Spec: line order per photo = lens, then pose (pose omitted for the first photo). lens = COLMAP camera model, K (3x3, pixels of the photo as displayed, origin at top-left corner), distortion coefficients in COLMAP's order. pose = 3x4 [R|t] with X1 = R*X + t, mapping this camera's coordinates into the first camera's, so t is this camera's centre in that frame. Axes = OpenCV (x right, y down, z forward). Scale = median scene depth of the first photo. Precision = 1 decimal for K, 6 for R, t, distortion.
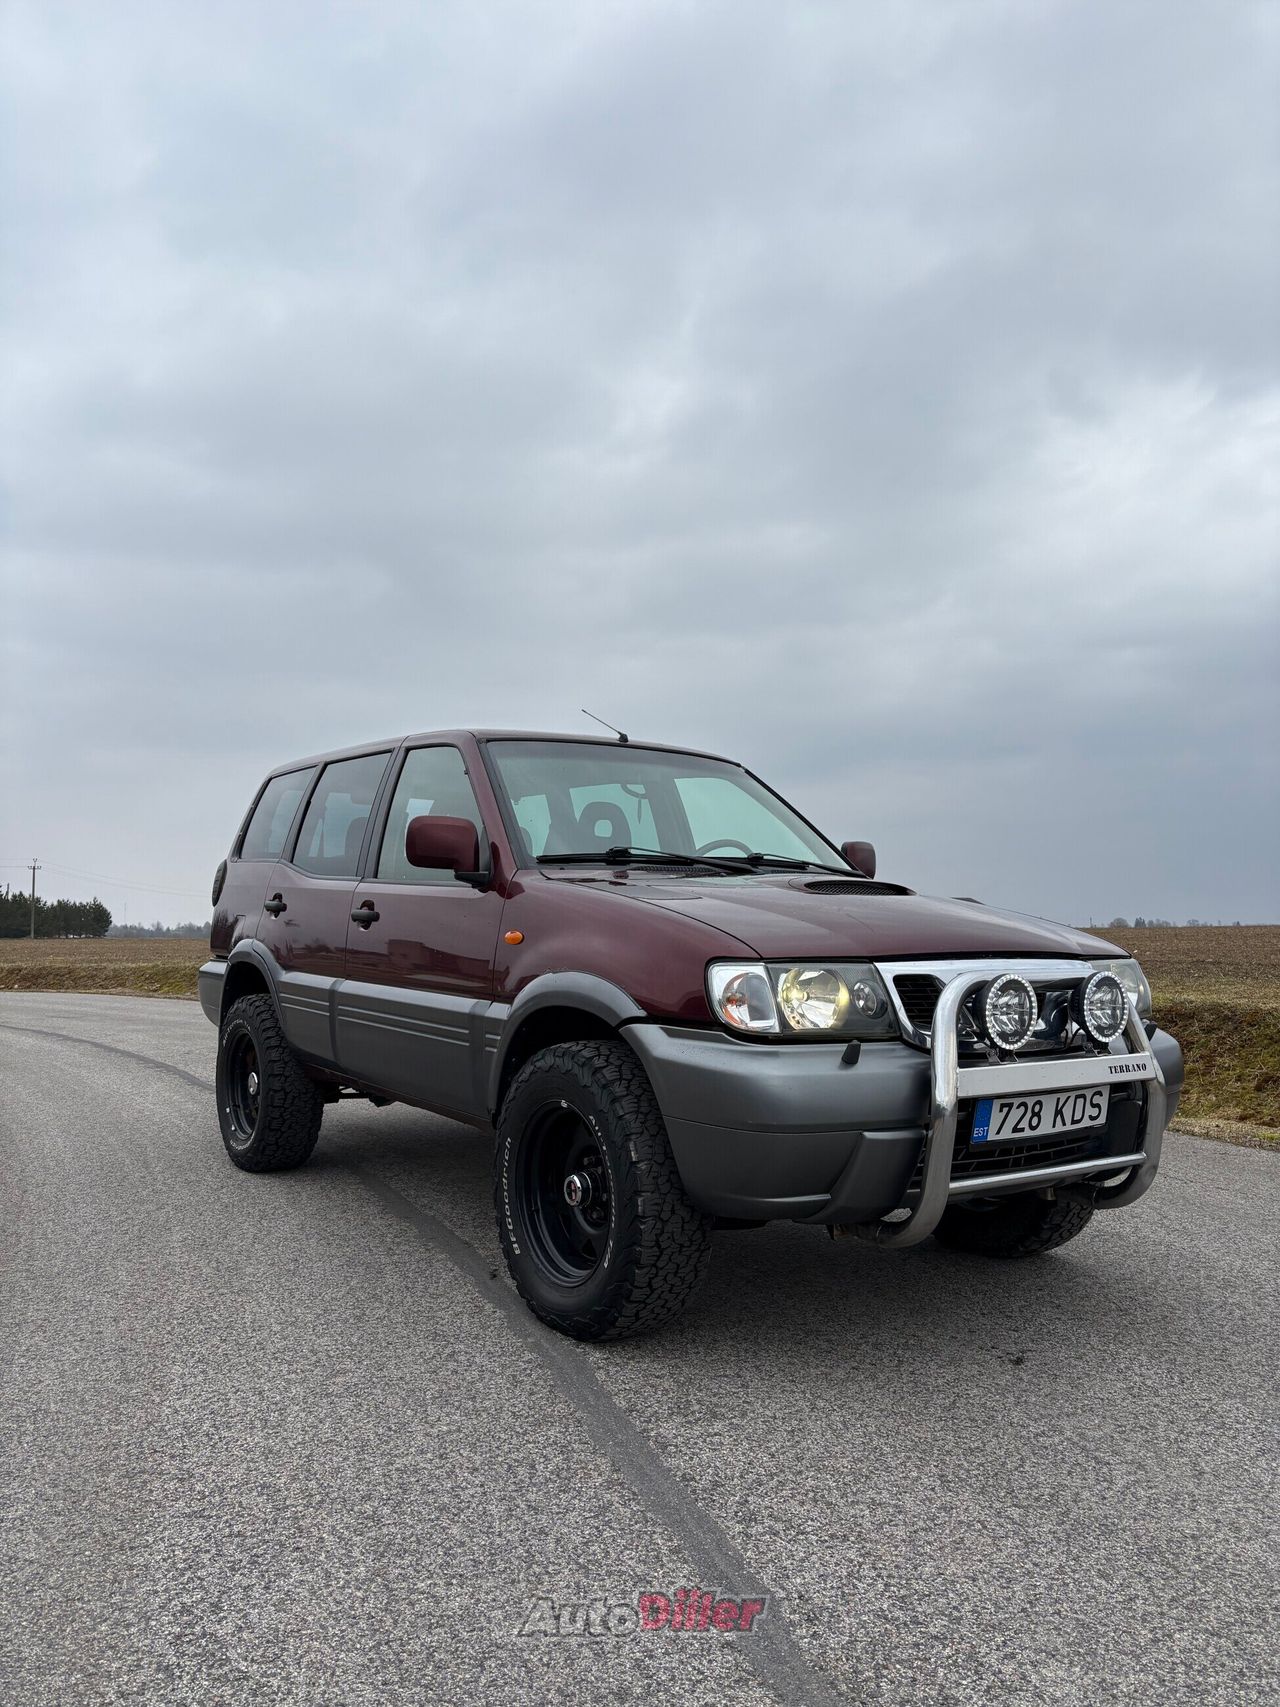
lens RADIAL K [[1372.8, 0, 640.0], [0, 1372.8, 853.5], [0, 0, 1]] dist [-0.044651, 0.119196]
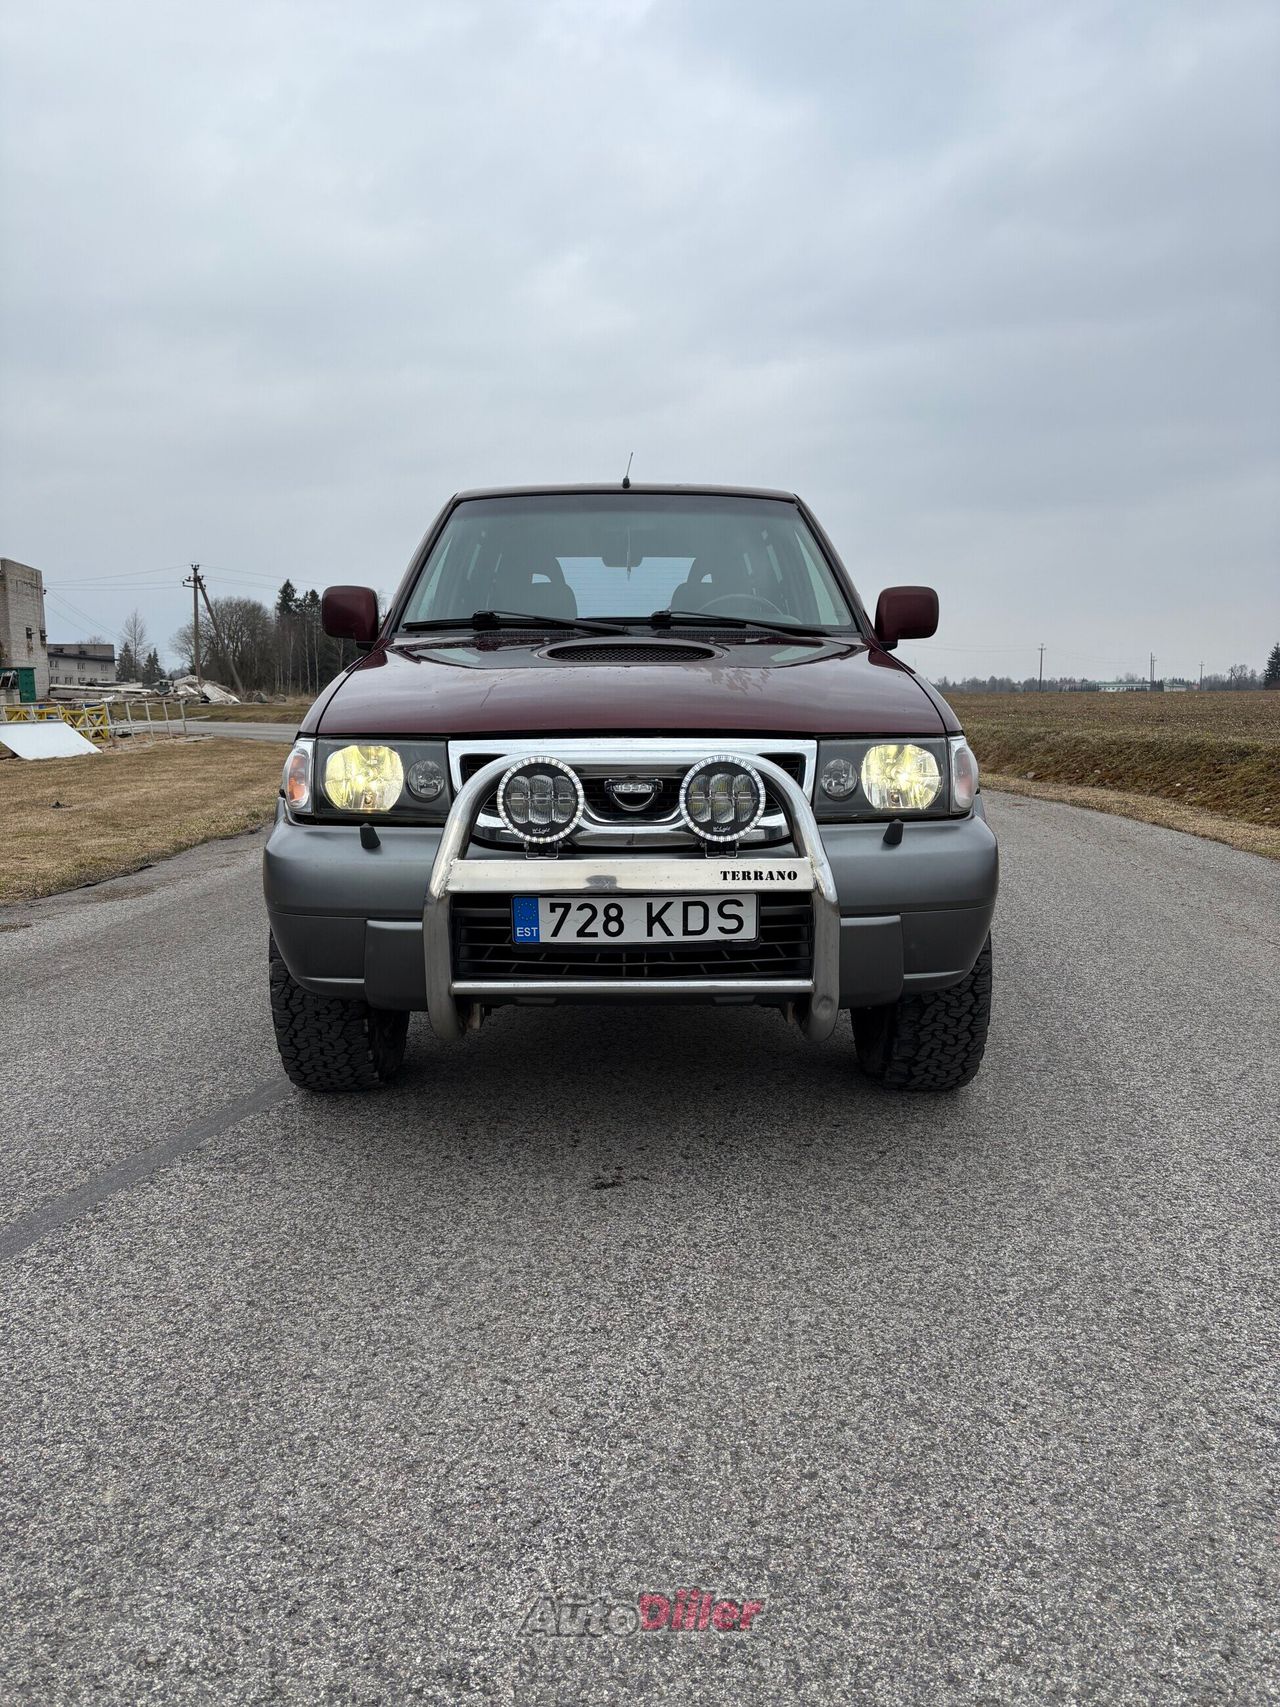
lens RADIAL K [[1398.5, 0, 613.0], [0, 1398.5, 822.7], [0, 0, 1]] dist [0.006918, 0.000362]
pose [[0.818689, 0.055676, -0.571531, 0.783955], [0.040109, 0.987313, 0.153634, -0.005074], [0.572834, -0.148702, 0.806070, 0.294340]]
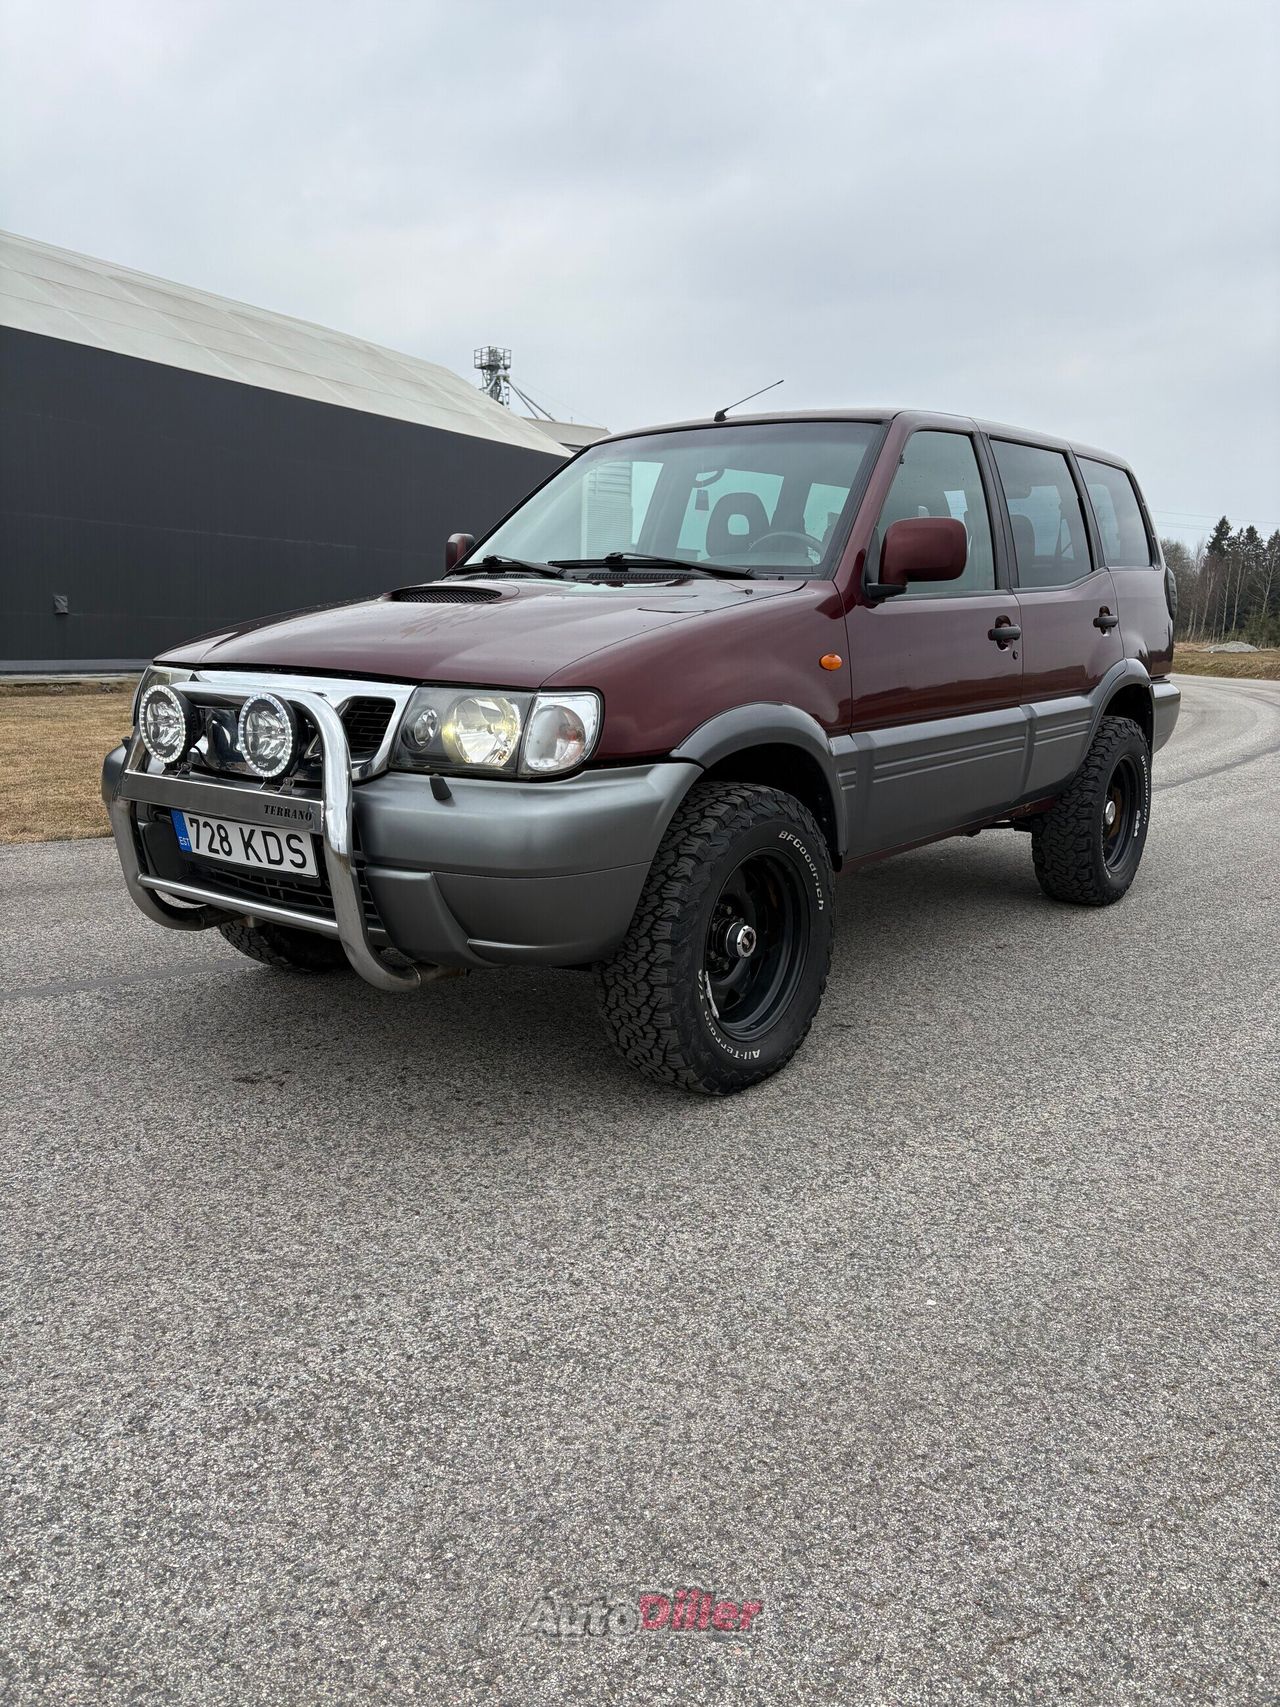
lens RADIAL K [[1372.8, 0, 640.0], [0, 1372.8, 853.5], [0, 0, 1]] dist [-0.044651, 0.119196]
pose [[0.287632, 0.175970, -0.941436, 1.250896], [0.036494, 0.980248, 0.194375, 0.027201], [0.957045, -0.090265, 0.275529, 1.004704]]
